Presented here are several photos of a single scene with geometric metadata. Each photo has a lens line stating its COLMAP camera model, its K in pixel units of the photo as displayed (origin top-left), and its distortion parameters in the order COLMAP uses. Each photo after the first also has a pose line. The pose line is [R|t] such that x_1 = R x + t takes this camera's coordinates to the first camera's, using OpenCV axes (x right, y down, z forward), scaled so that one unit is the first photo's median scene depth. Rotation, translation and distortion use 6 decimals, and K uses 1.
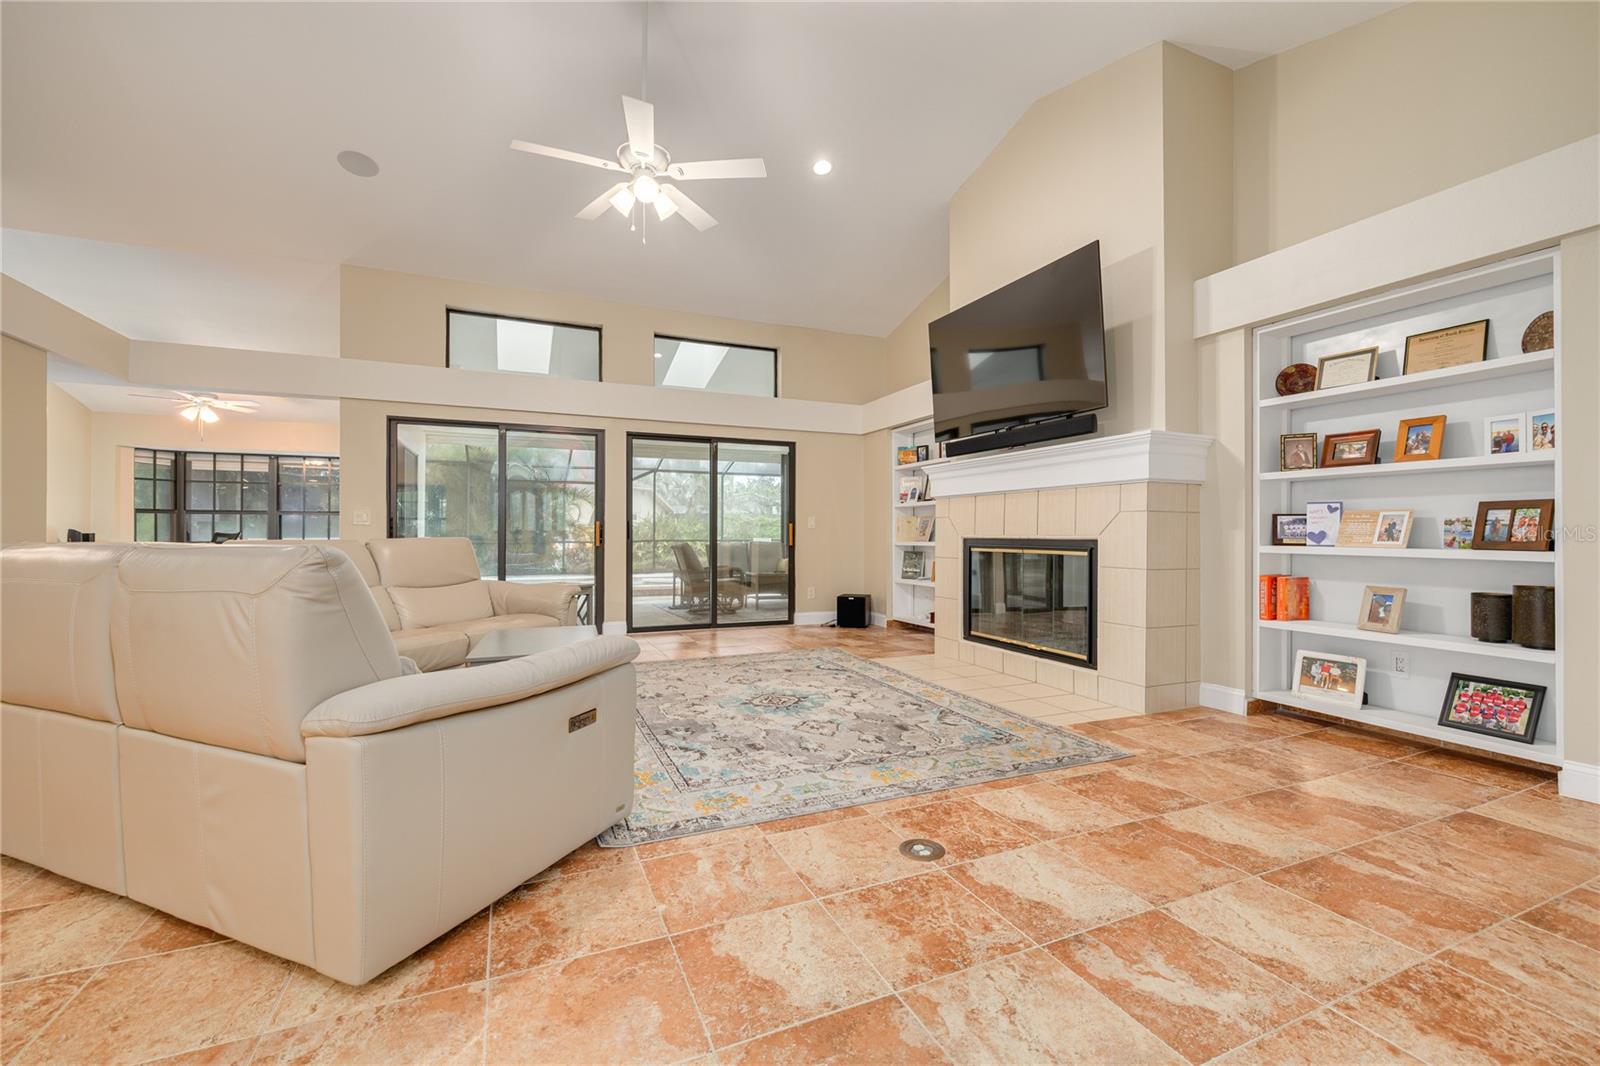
lens RADIAL K [[683.3, 0, 803.6], [0, 683.3, 527.7], [0, 0, 1]] dist [0.002596, -0.000022]
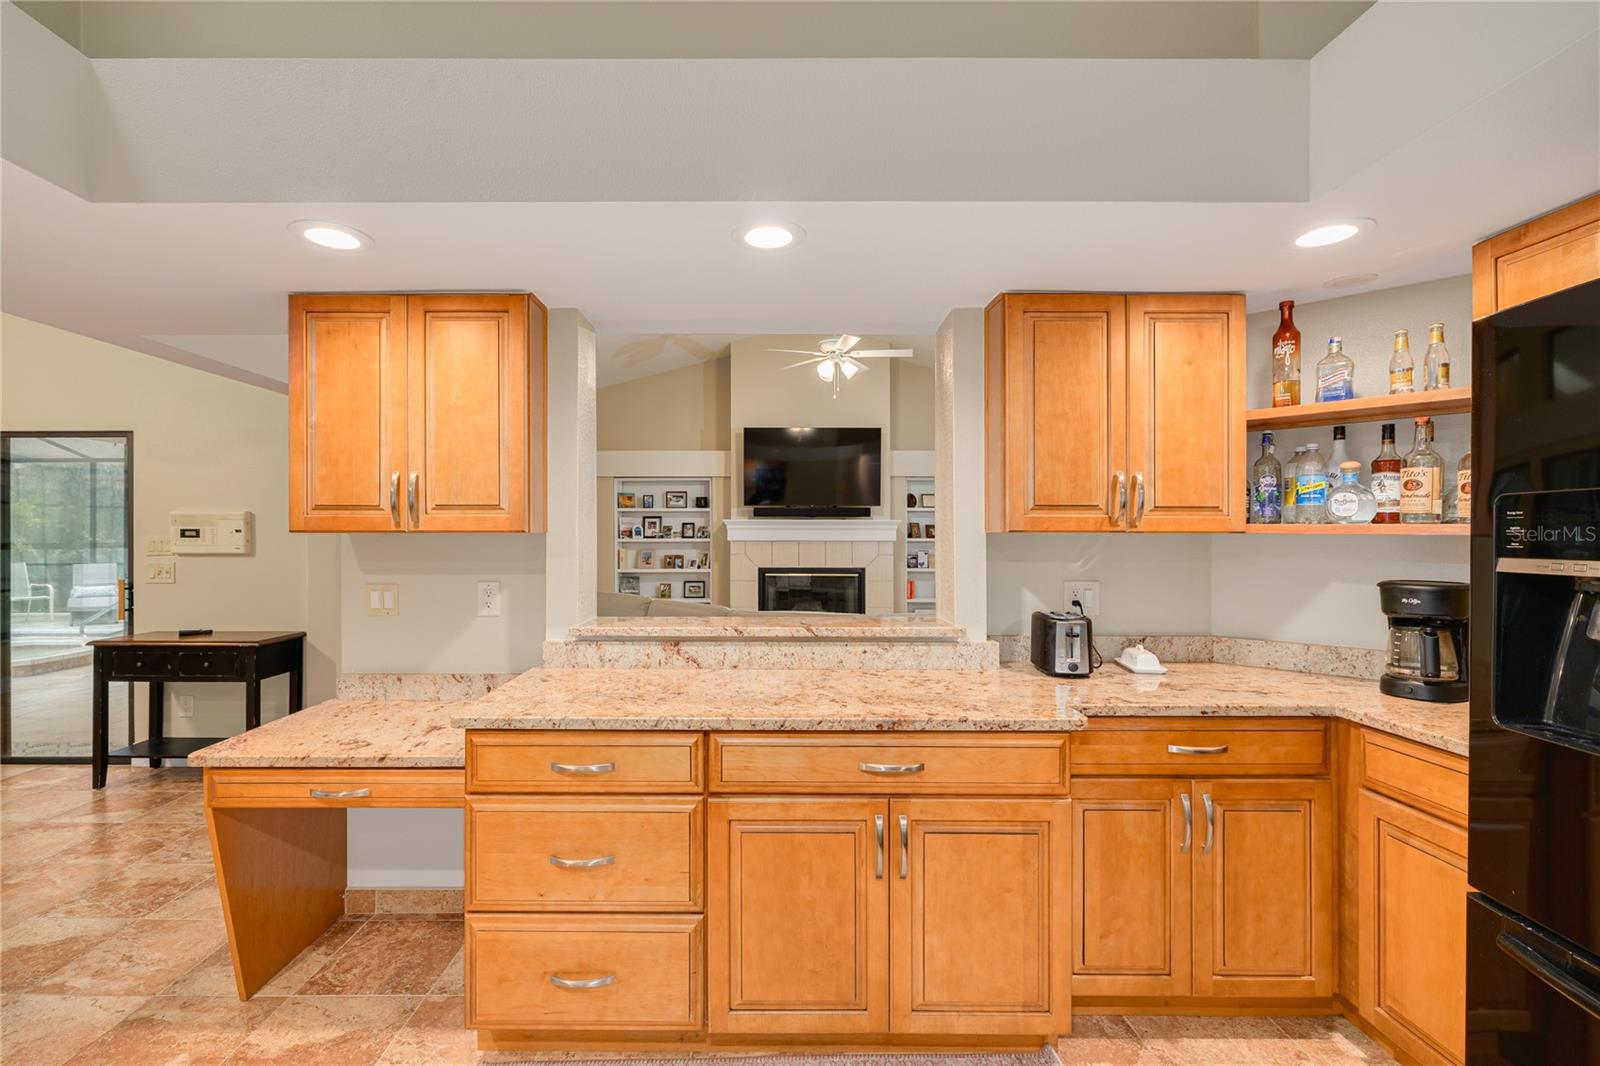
lens RADIAL K [[683.3, 0, 753.8], [0, 683.3, 536.8], [0, 0, 1]] dist [0.002596, -0.000022]
pose [[0.412969, -0.000238, 0.910745, -1.299816], [-0.009457, 0.999945, 0.004550, -0.067708], [-0.910696, -0.010491, 0.412944, 0.375640]]
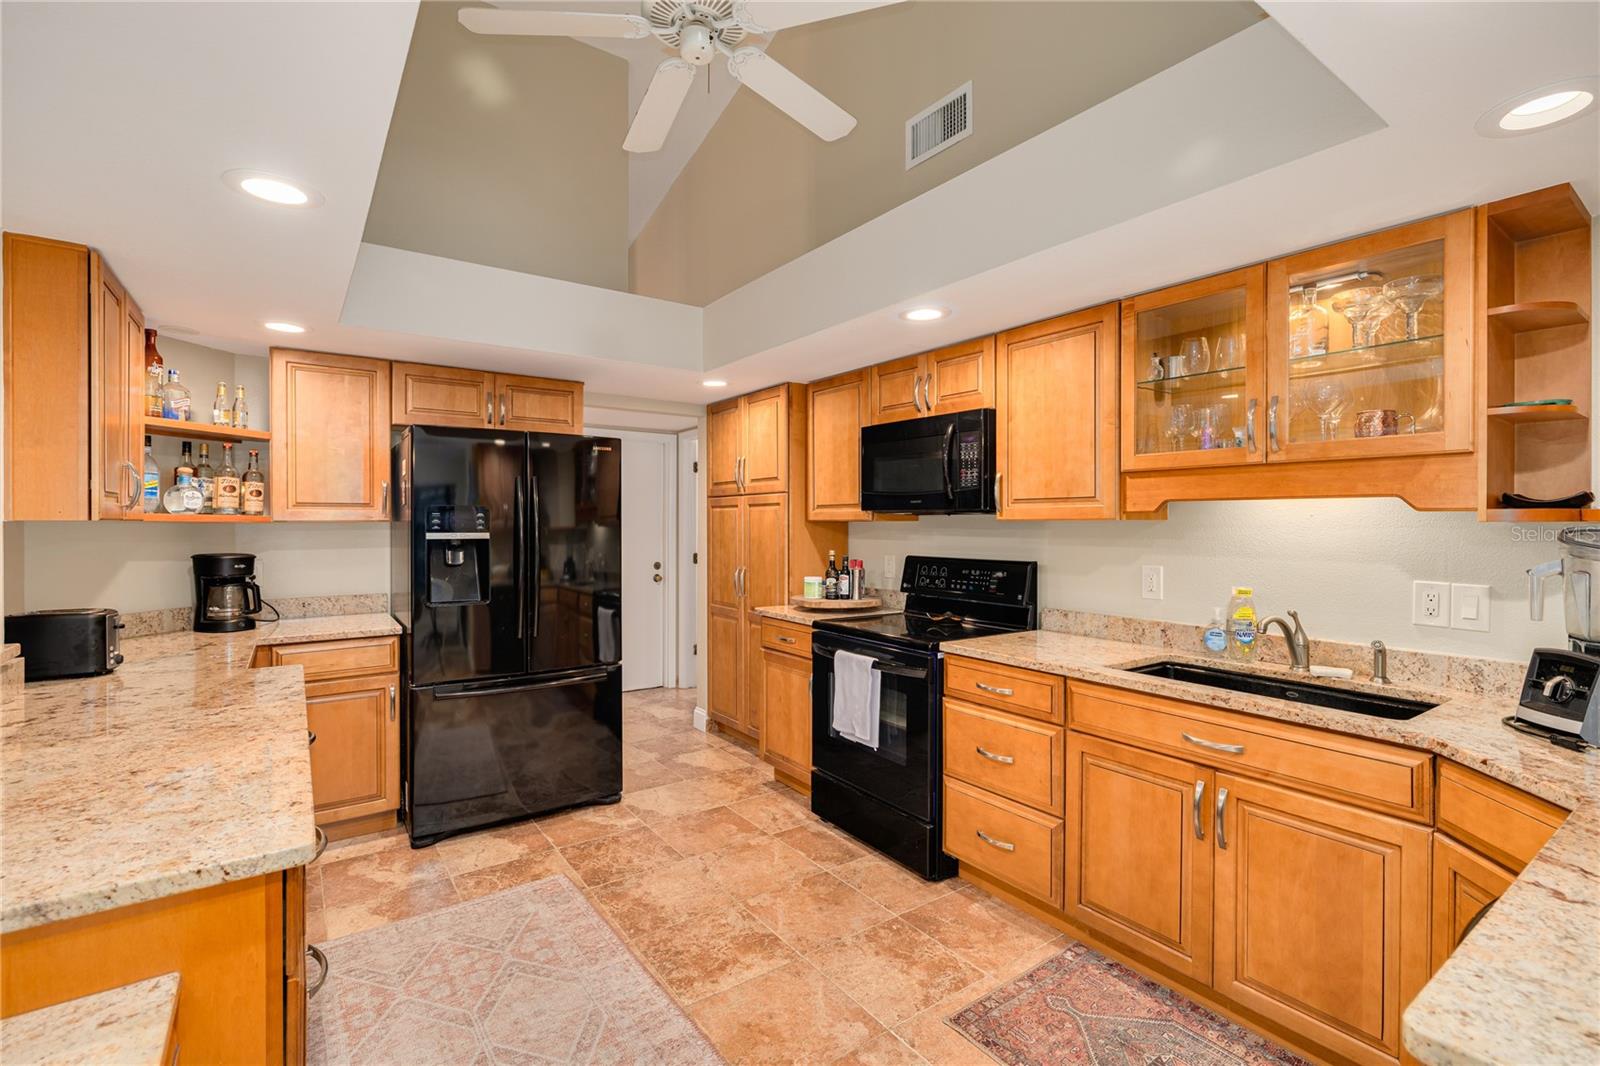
lens RADIAL K [[710.4, 0, 806.6], [0, 710.4, 524.6], [0, 0, 1]] dist [-0.002427, -0.000432]
pose [[-0.978265, 0.001193, -0.207354, -1.145178], [0.000796, 0.999998, 0.002001, -0.069348], [0.207356, 0.001793, -0.978264, 0.878473]]
